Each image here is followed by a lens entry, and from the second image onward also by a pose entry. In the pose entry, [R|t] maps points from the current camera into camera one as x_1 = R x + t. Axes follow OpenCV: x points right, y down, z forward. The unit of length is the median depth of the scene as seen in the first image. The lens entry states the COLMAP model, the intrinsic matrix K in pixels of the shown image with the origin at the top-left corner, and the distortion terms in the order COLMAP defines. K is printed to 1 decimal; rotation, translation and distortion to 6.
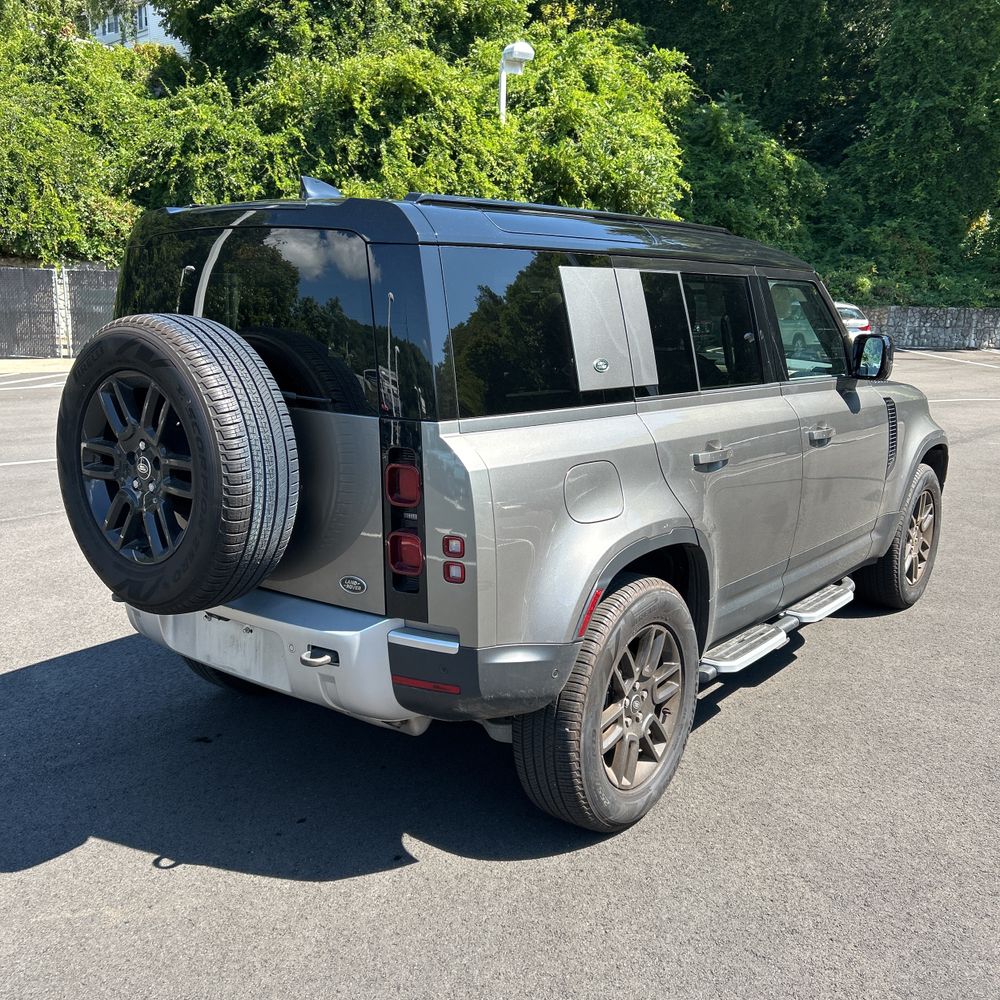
lens RADIAL K [[1019.9, 0, 502.7], [0, 1019.9, 524.5], [0, 0, 1]] dist [0.014724, 0.011960]
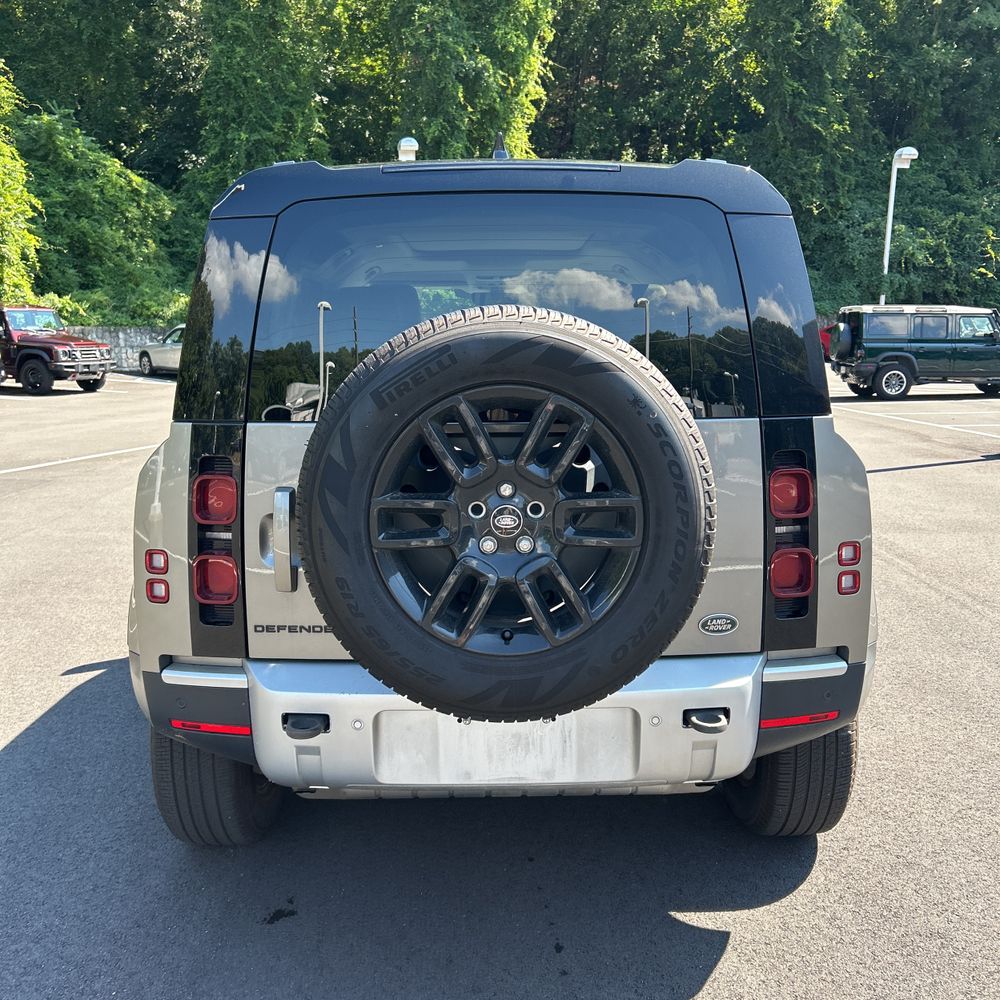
lens RADIAL K [[1020.4, 0, 503.7], [0, 1020.4, 519.5], [0, 0, 1]] dist [0.013614, -0.008614]
pose [[0.781155, -0.141506, 0.608089, -0.082388], [0.160041, 0.986817, 0.024049, -0.007818], [-0.603476, 0.078533, 0.793504, 0.046188]]
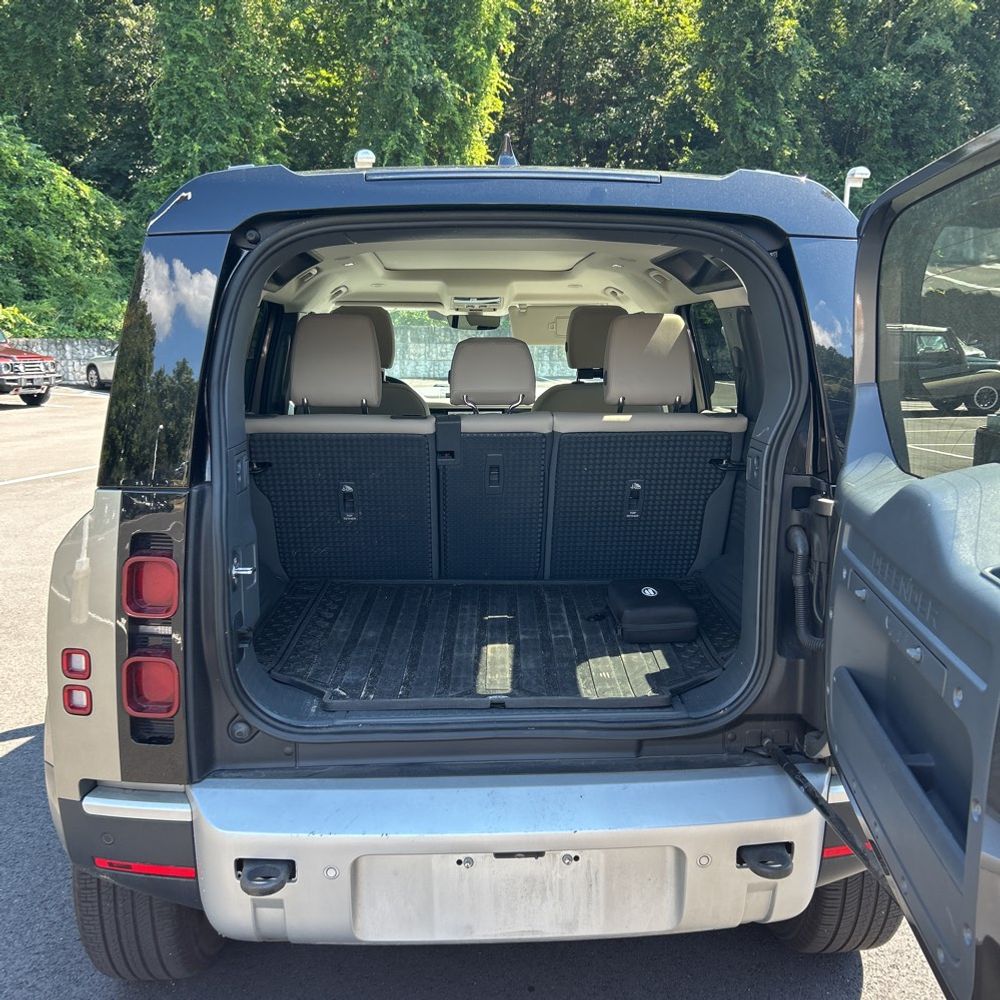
lens RADIAL K [[1019.5, 0, 501.0], [0, 1019.5, 509.4], [0, 0, 1]] dist [-0.007823, 0.029969]
pose [[0.754427, -0.129189, 0.643545, -0.074284], [0.160032, 0.987056, 0.010541, -0.013343], [-0.636577, 0.095035, 0.765336, 0.061622]]
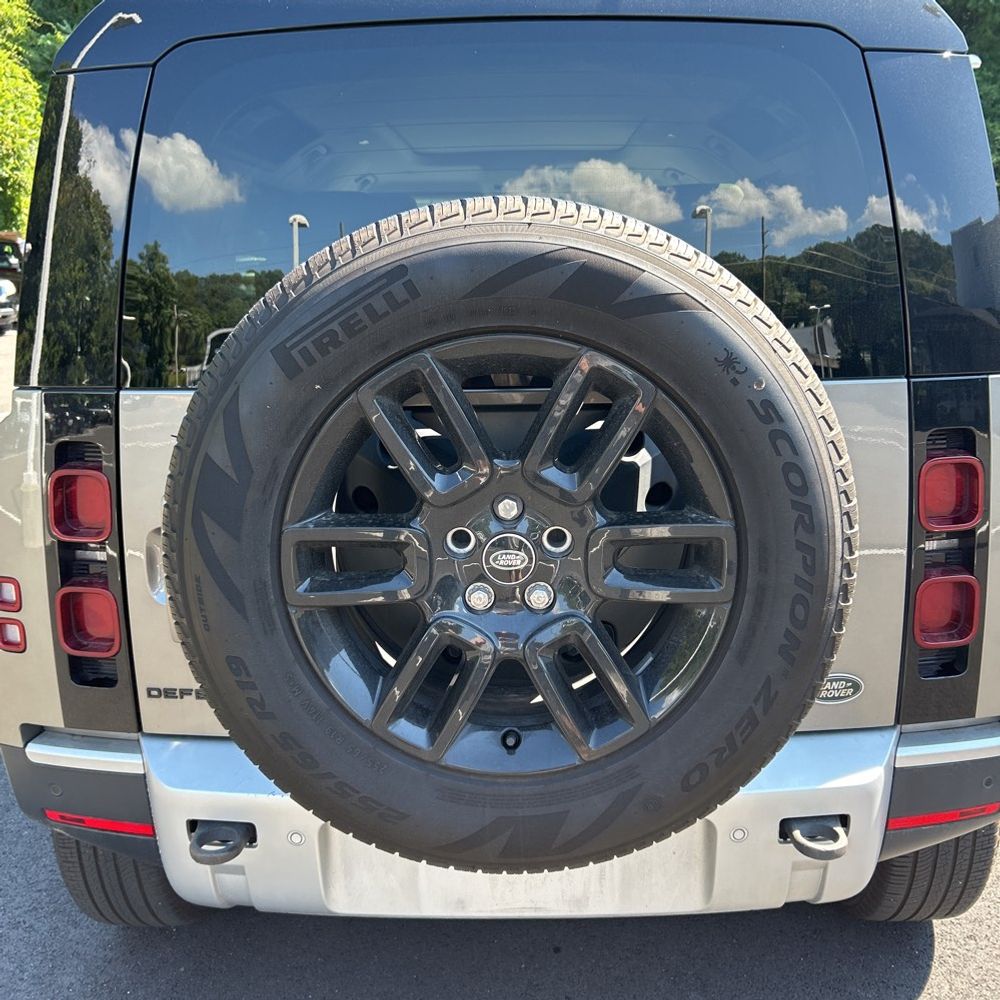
lens RADIAL K [[1018.8, 0, 505.2], [0, 1018.8, 520.2], [0, 0, 1]] dist [-0.003846, 0.013557]
pose [[0.800942, -0.183290, 0.569997, -0.062643], [0.163945, 0.982745, 0.085644, -0.011439], [-0.575859, 0.024853, 0.817171, 0.068159]]
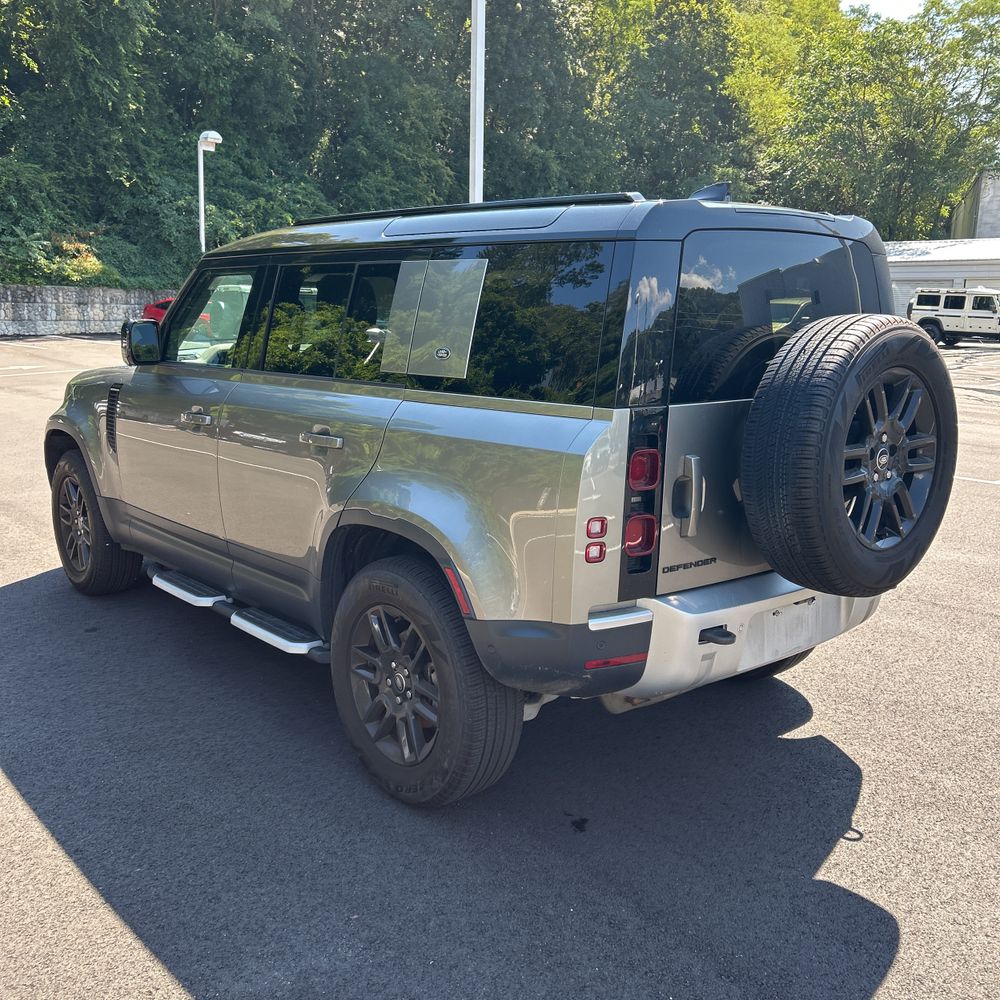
lens RADIAL K [[1017.7, 0, 493.0], [0, 1017.7, 502.6], [0, 0, 1]] dist [0.021795, -0.000526]
pose [[0.206913, -0.208991, 0.955777, -0.152498], [0.210782, 0.963499, 0.165047, -0.028427], [-0.955383, 0.167311, 0.243412, 0.118594]]
